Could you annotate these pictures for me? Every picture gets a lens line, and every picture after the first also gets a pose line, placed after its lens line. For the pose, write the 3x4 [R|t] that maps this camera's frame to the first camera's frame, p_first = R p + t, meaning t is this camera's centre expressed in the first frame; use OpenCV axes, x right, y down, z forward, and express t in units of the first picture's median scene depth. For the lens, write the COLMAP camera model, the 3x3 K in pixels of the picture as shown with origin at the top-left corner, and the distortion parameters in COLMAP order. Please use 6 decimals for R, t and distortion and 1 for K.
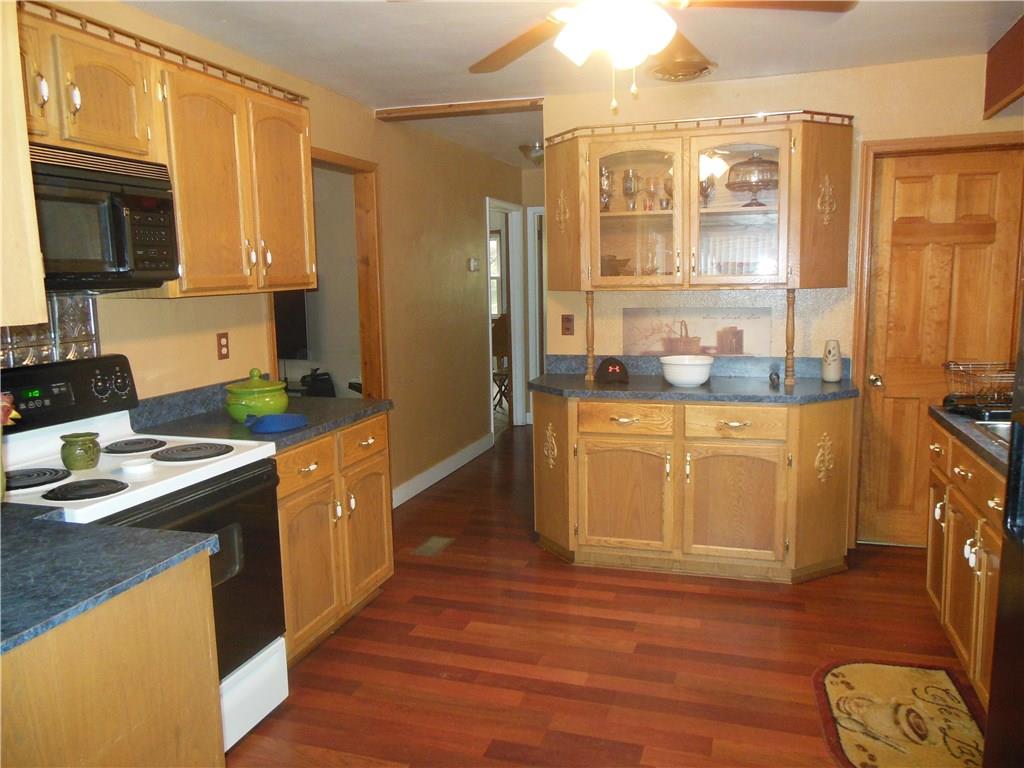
lens RADIAL K [[773.0, 0, 516.1], [0, 773.0, 381.5], [0, 0, 1]] dist [-0.050806, 0.071302]
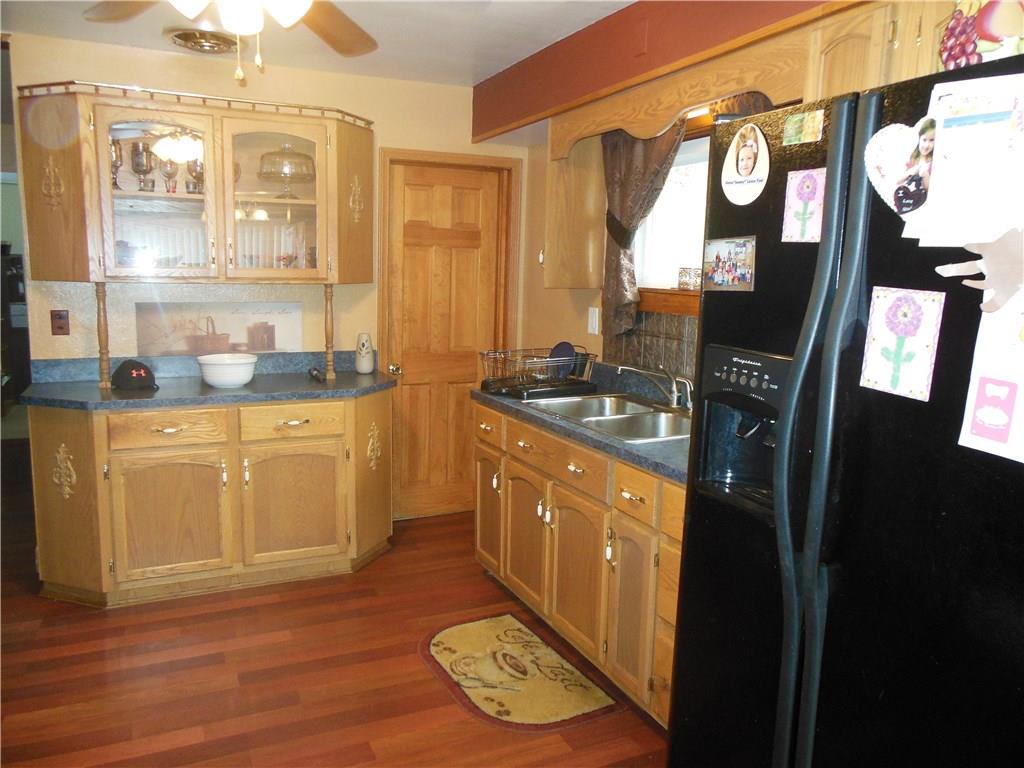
lens RADIAL K [[773.0, 0, 515.2], [0, 773.0, 384.1], [0, 0, 1]] dist [-0.050806, 0.071302]
pose [[0.737412, -0.066760, 0.672136, -0.150415], [0.055523, 0.997727, 0.038185, -0.014148], [-0.673157, 0.009161, 0.739442, 0.085816]]
